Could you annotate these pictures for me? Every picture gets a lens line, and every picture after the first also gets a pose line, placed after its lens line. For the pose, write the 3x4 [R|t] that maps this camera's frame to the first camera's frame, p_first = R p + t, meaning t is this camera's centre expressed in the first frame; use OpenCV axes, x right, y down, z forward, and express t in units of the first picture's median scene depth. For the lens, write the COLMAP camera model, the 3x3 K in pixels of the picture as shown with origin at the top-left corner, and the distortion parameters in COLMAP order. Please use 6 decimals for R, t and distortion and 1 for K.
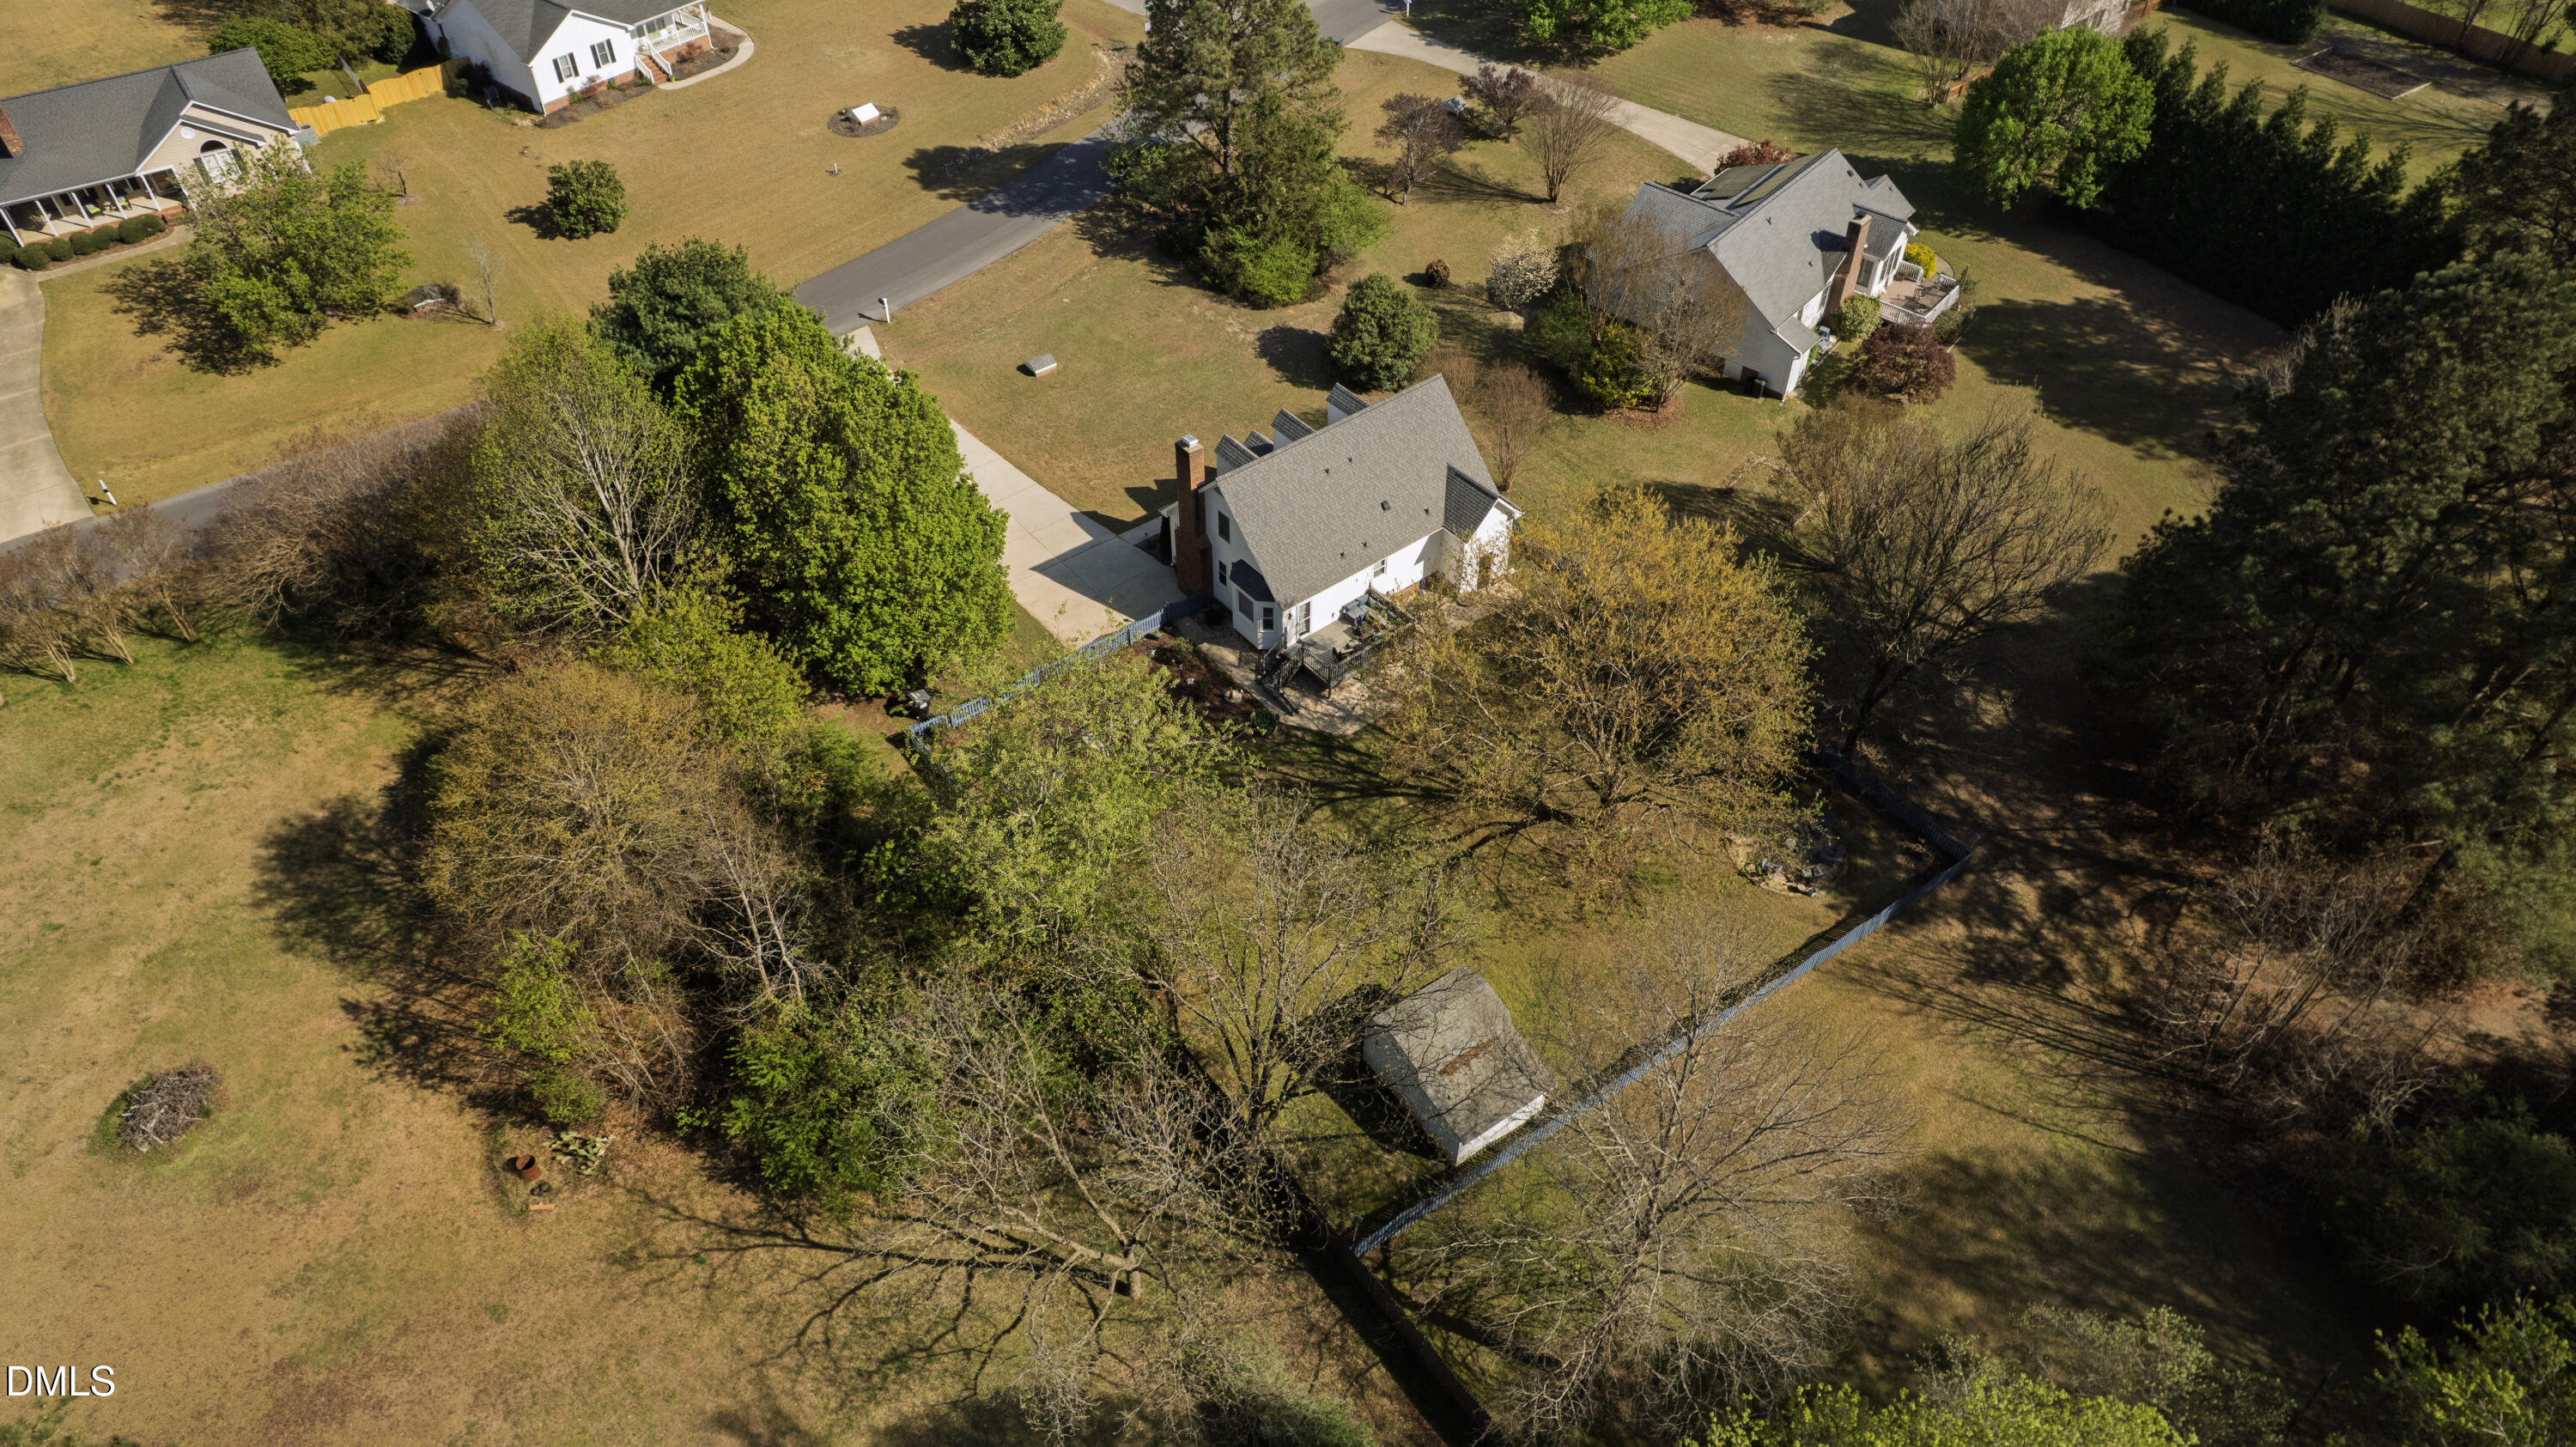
lens RADIAL K [[1616.9, 0, 1275.0], [0, 1616.9, 736.1], [0, 0, 1]] dist [-0.074679, 0.059091]
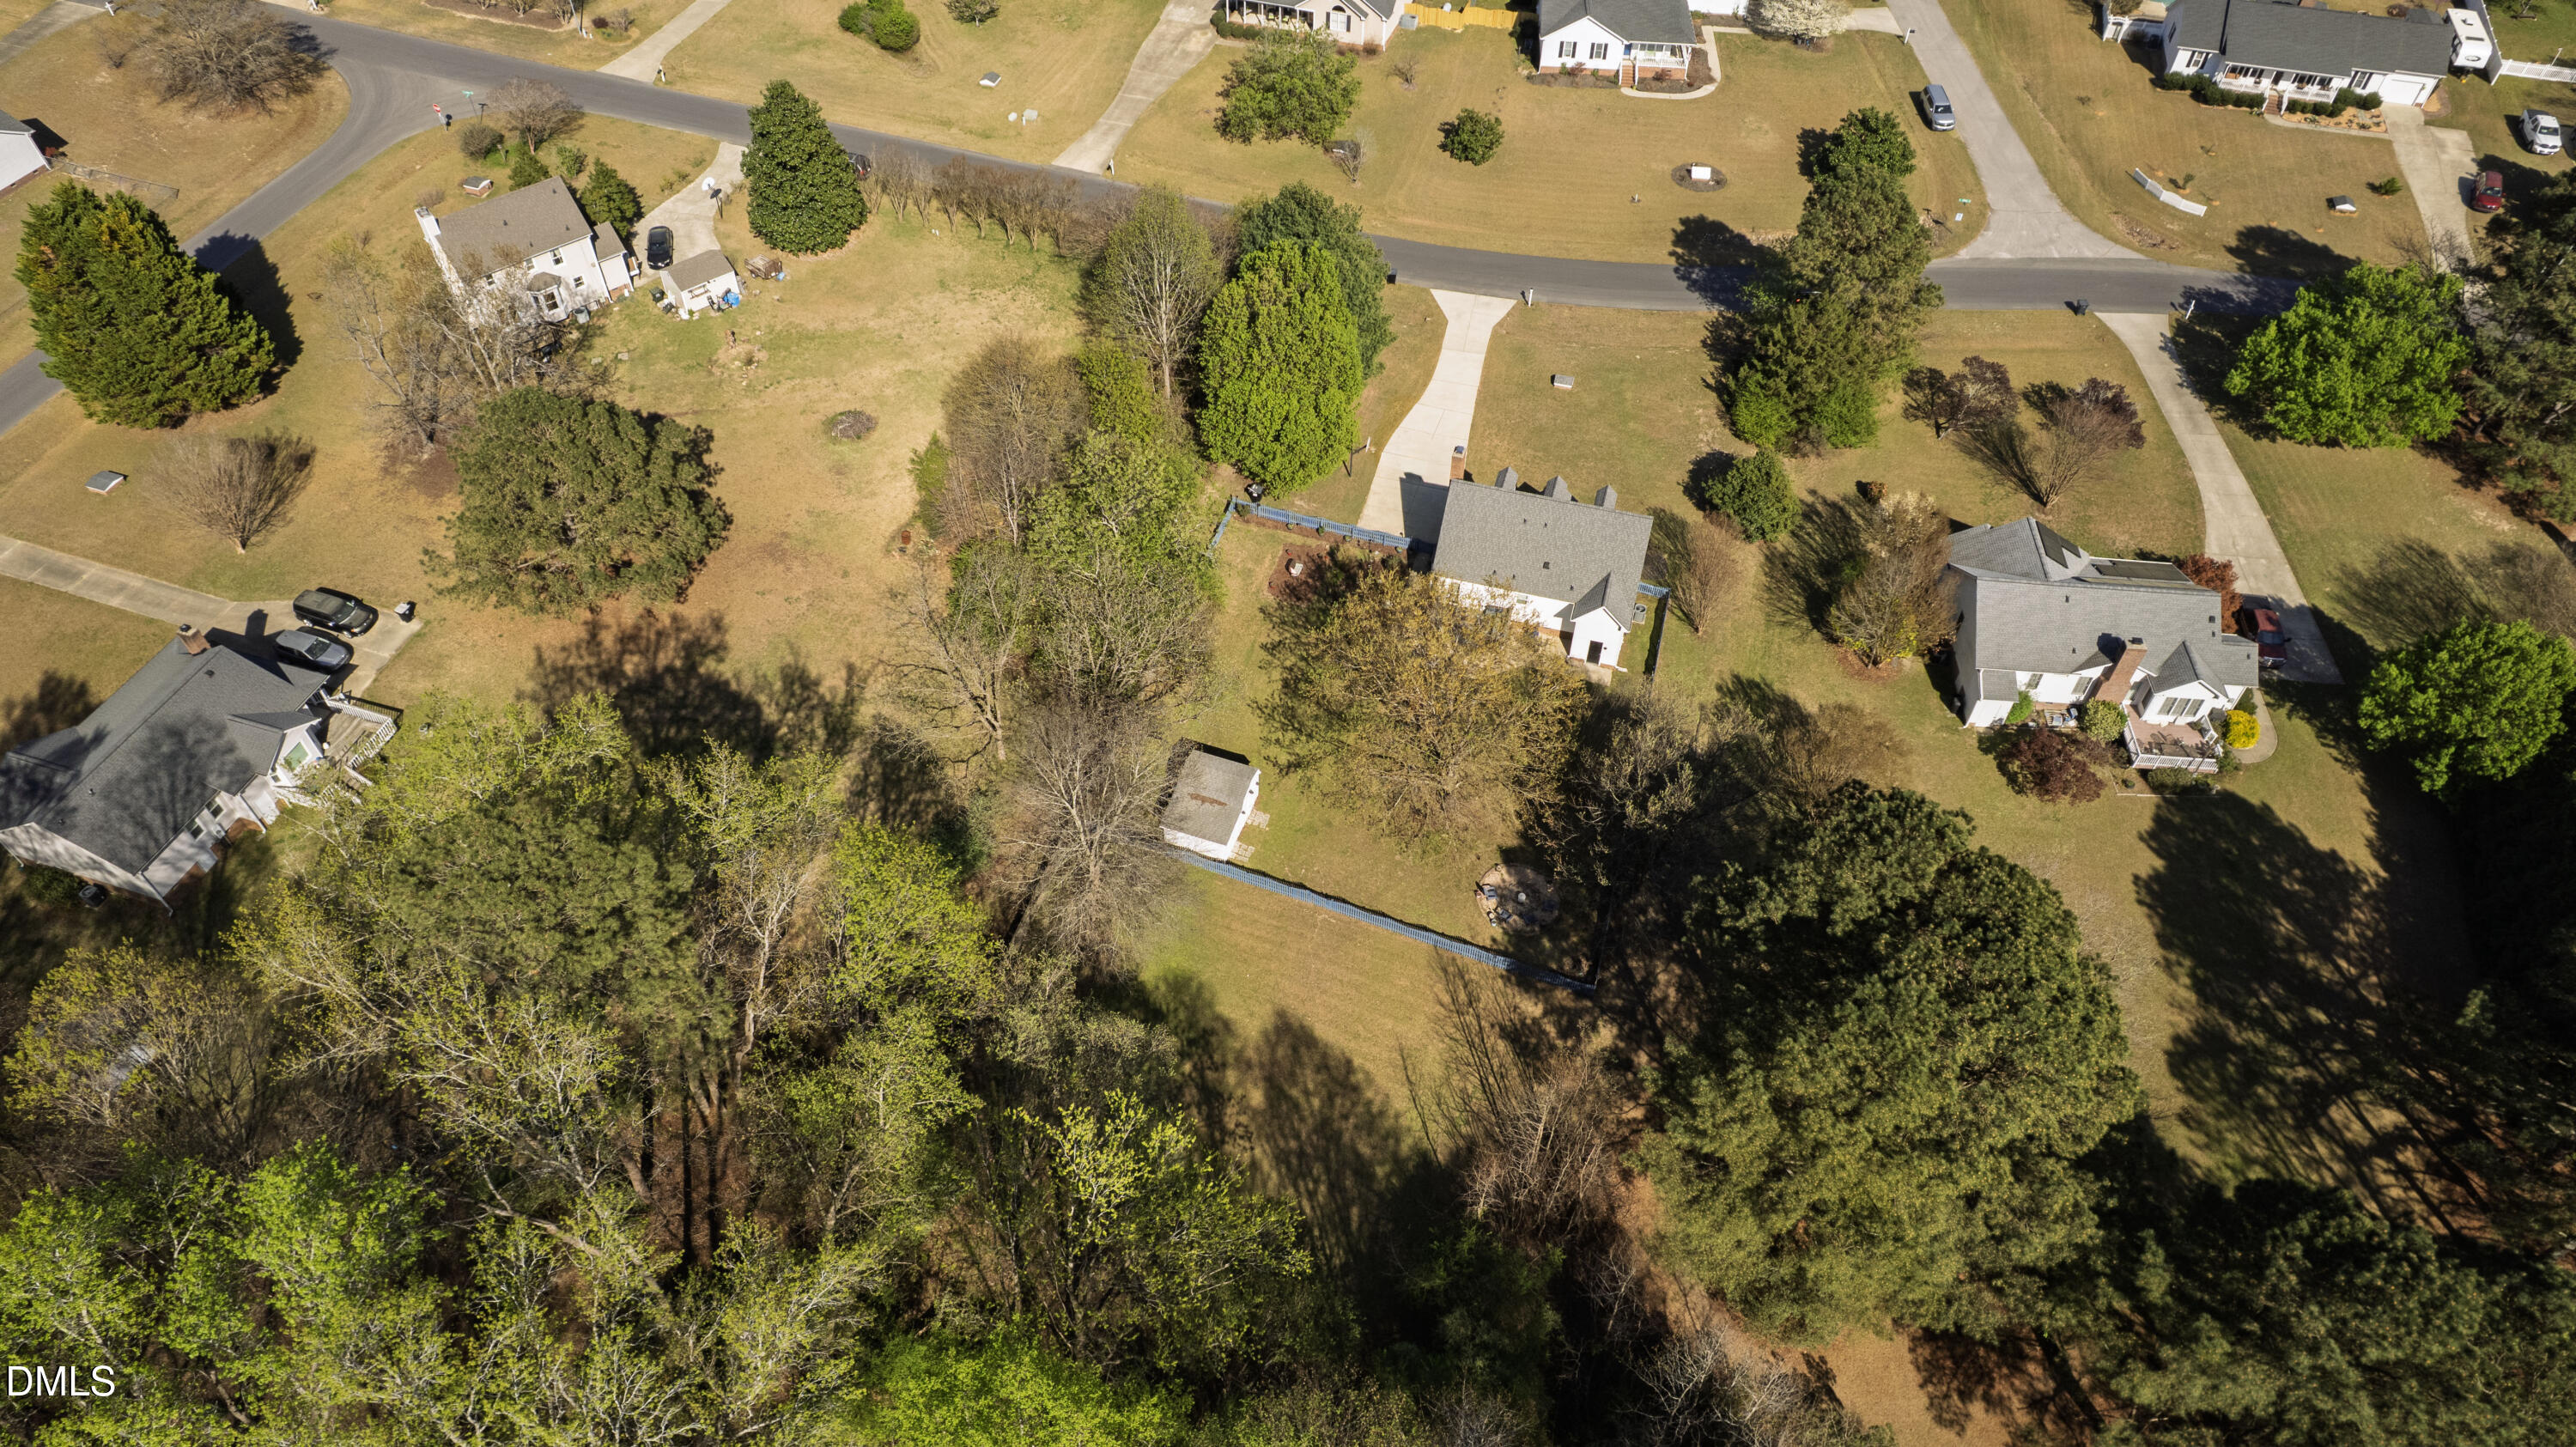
lens RADIAL K [[1616.9, 0, 1275.0], [0, 1616.9, 736.1], [0, 0, 1]] dist [-0.074679, 0.059091]
pose [[0.575269, 0.617744, -0.536151, 0.608721], [-0.587680, 0.768061, 0.254390, -0.191772], [0.568945, 0.168743, 0.804877, -0.193955]]
